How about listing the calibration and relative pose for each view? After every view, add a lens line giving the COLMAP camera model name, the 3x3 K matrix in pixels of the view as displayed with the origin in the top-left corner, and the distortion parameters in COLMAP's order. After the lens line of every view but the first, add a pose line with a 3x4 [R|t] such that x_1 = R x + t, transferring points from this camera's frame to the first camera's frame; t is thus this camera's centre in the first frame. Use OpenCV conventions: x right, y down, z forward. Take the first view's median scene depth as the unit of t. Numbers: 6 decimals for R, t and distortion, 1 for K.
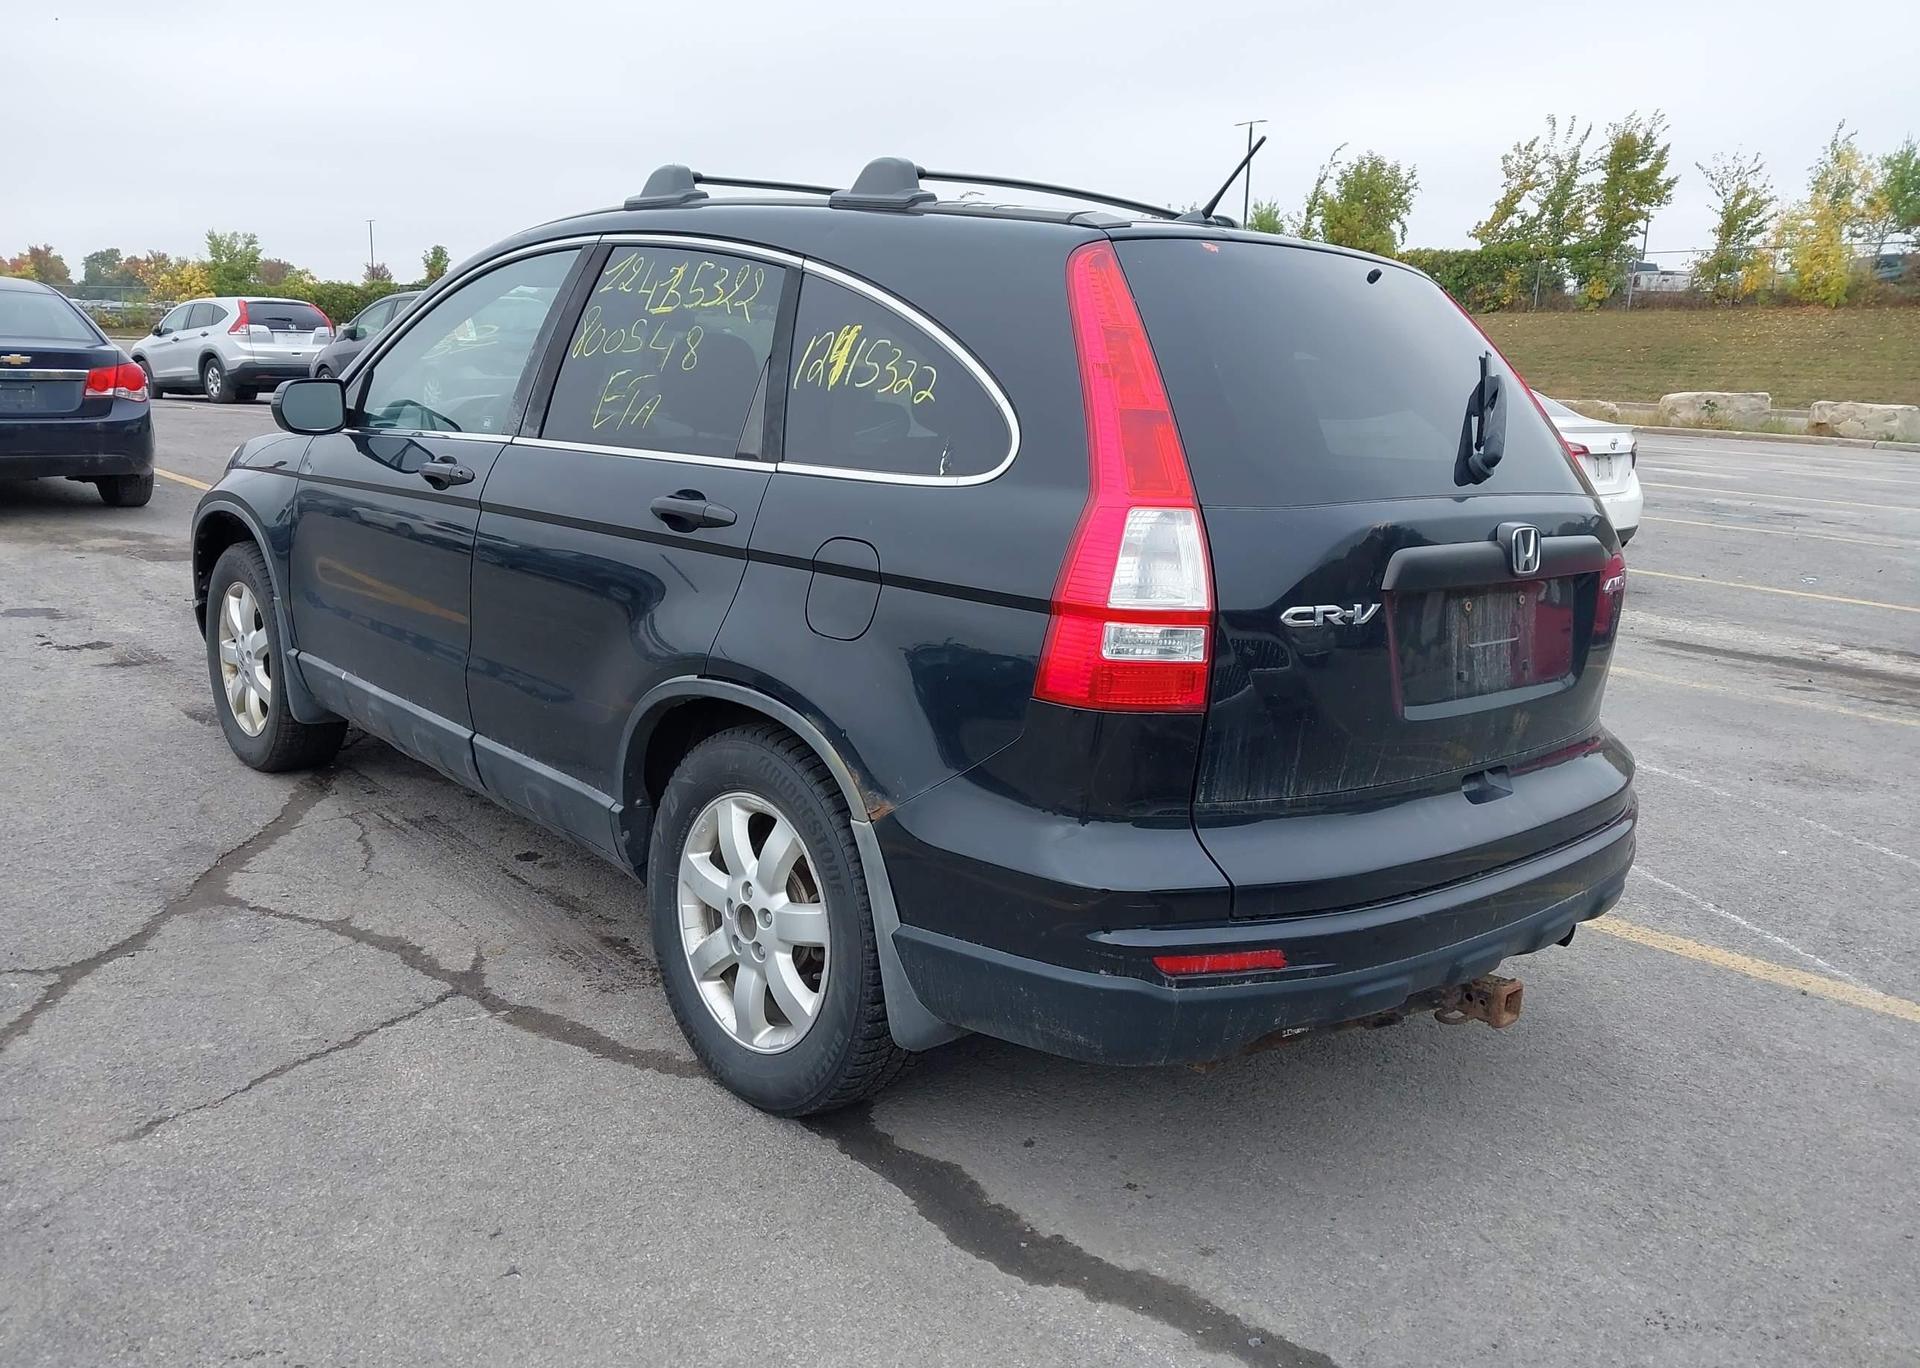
lens RADIAL K [[1546.6, 0, 937.6], [0, 1546.6, 693.5], [0, 0, 1]] dist [0.042429, -0.049136]
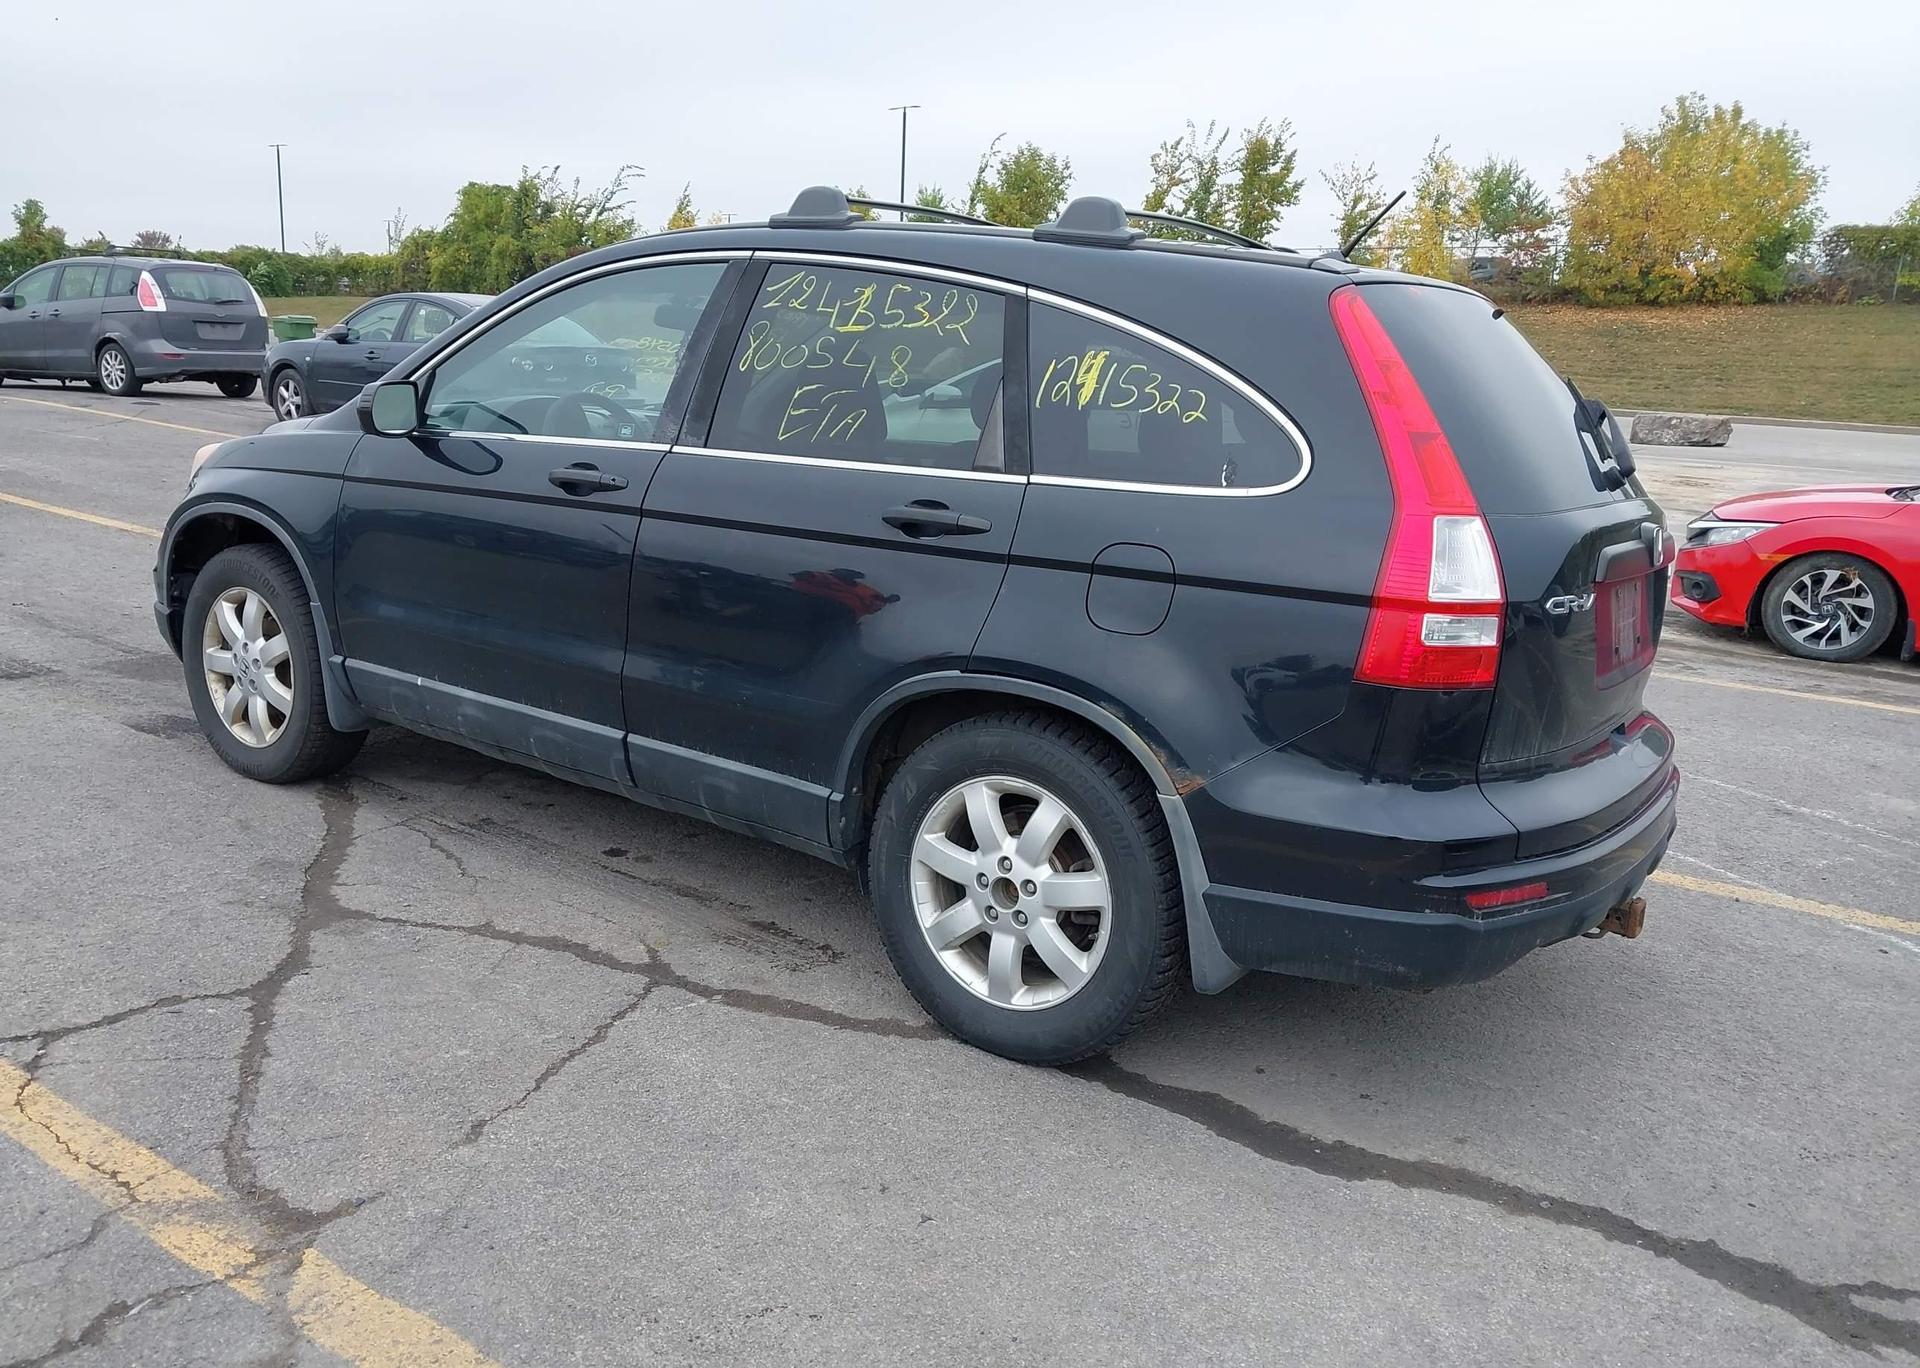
lens RADIAL K [[1546.6, 0, 946.9], [0, 1546.6, 691.2], [0, 0, 1]] dist [0.042429, -0.049136]
pose [[0.973065, -0.036191, 0.227674, -0.378275], [0.033240, 0.999306, 0.016781, -0.014466], [-0.228123, -0.008761, 0.973593, -0.053443]]
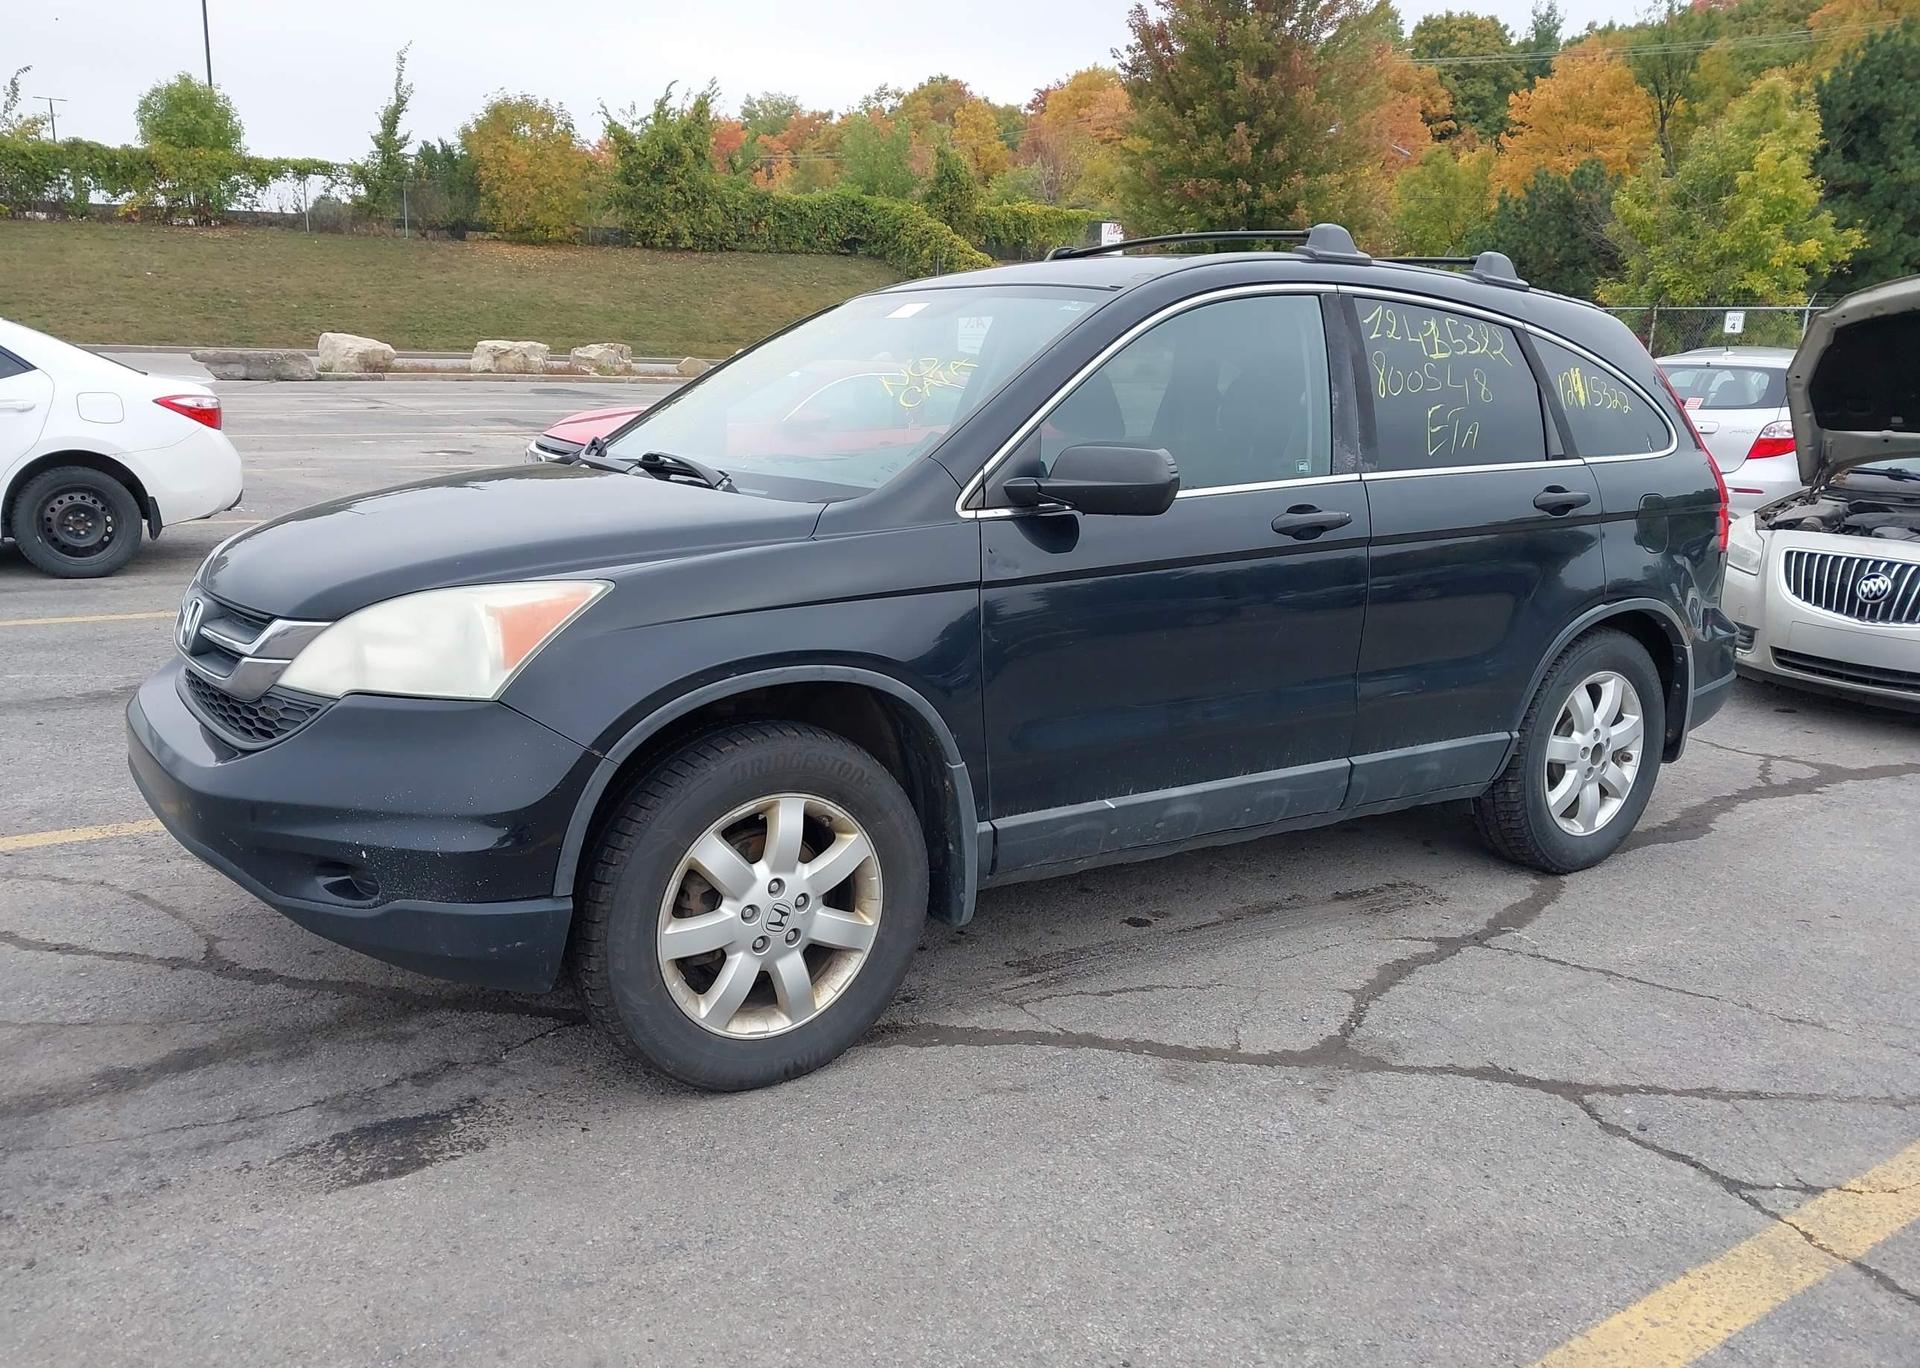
lens RADIAL K [[1546.6, 0, 921.7], [0, 1546.6, 670.2], [0, 0, 1]] dist [0.042429, -0.049136]
pose [[0.126199, -0.241431, 0.962177, -1.561613], [0.192549, 0.957447, 0.214990, -0.367568], [-0.973139, 0.158134, 0.167316, 1.281987]]
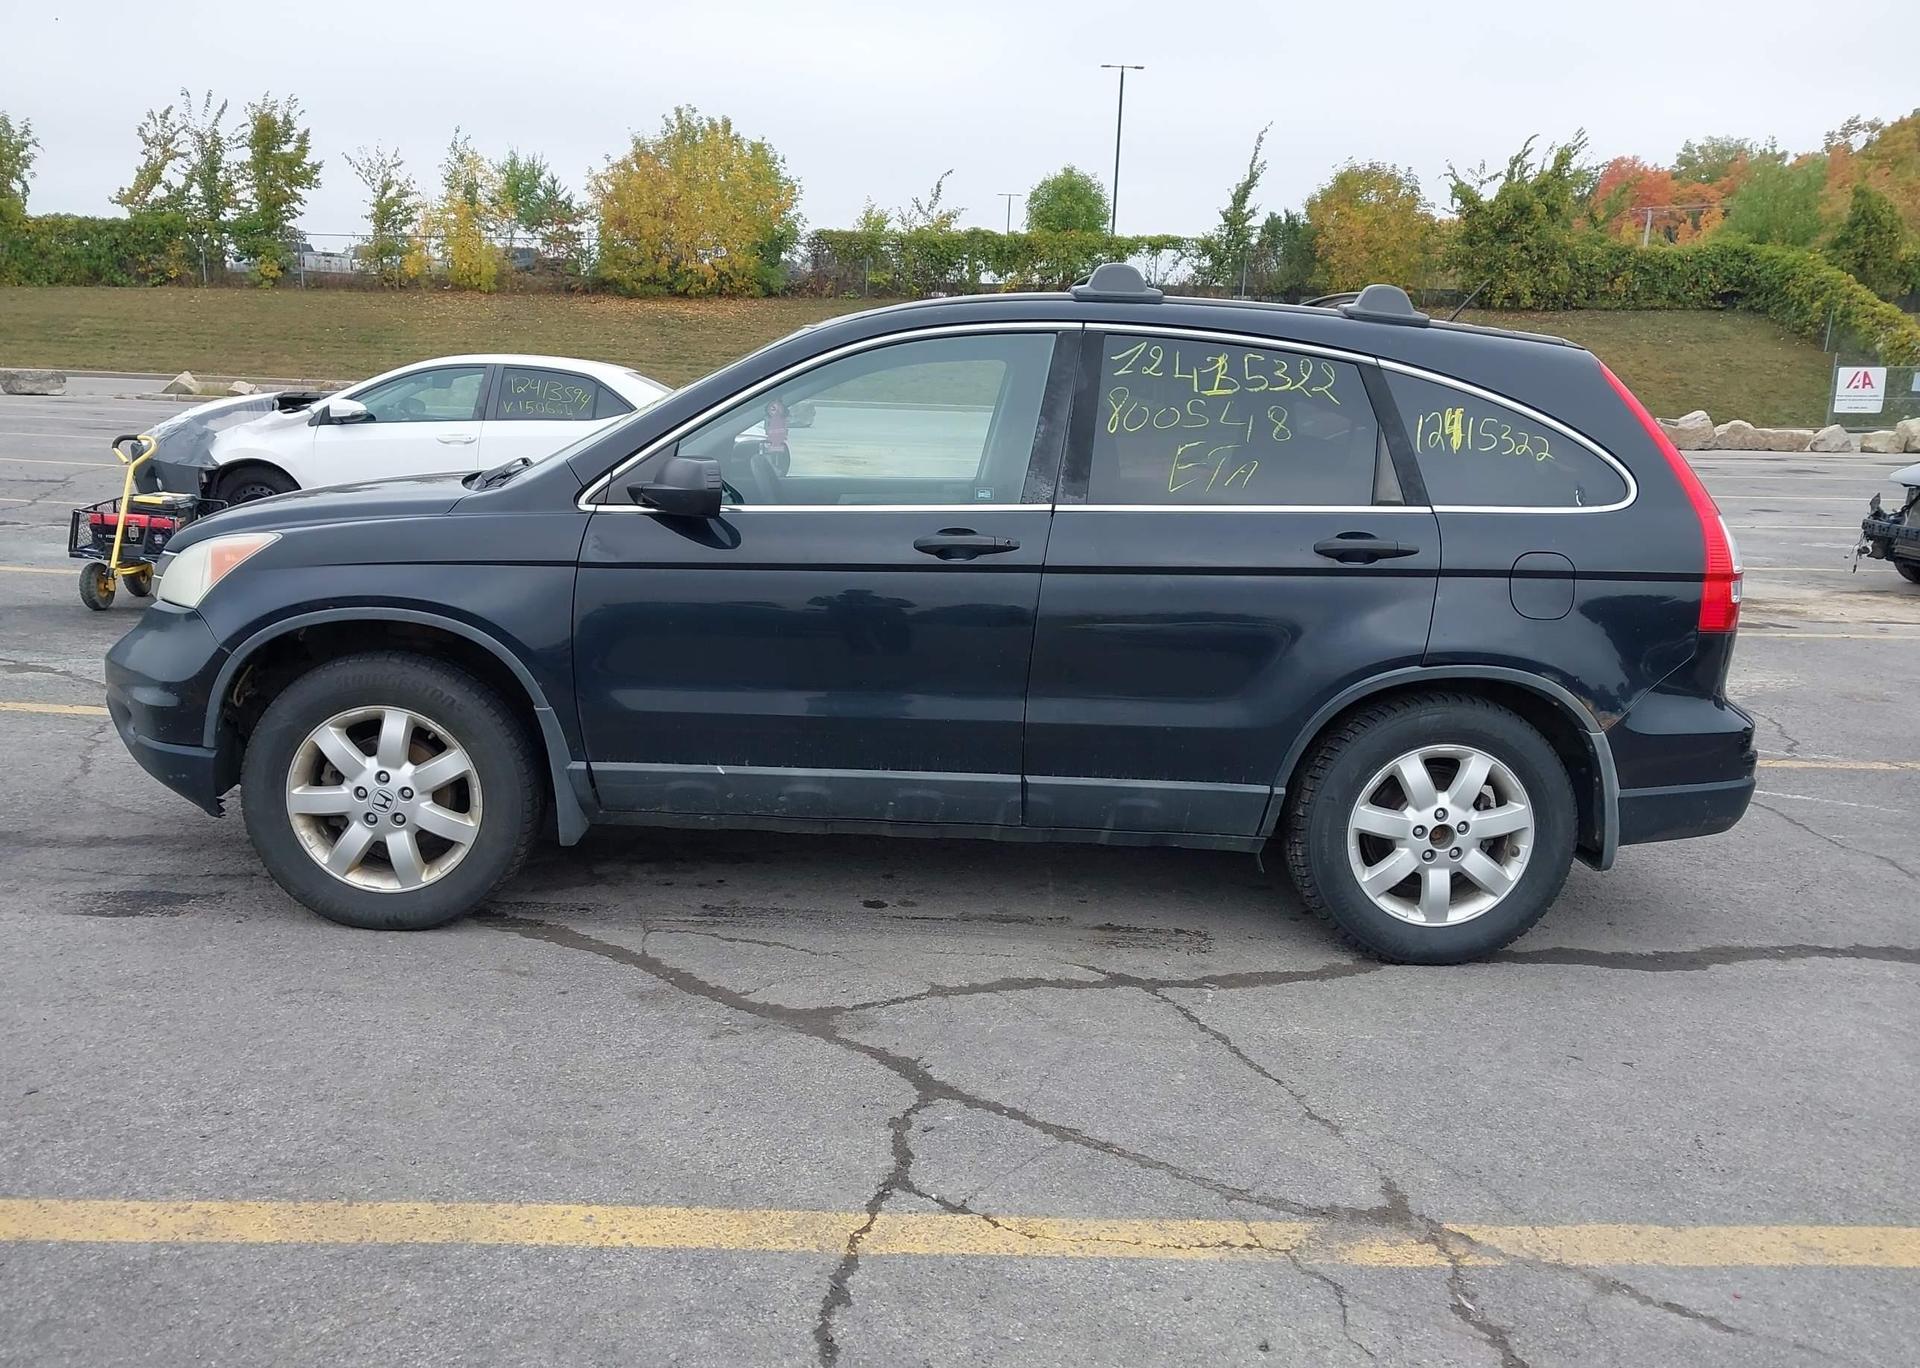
lens RADIAL K [[1546.6, 0, 944.0], [0, 1546.6, 679.3], [0, 0, 1]] dist [0.042429, -0.049136]
pose [[0.637997, -0.164395, 0.752286, -1.331220], [0.156094, 0.984273, 0.082710, -0.163721], [-0.754052, 0.064658, 0.653624, 0.384930]]
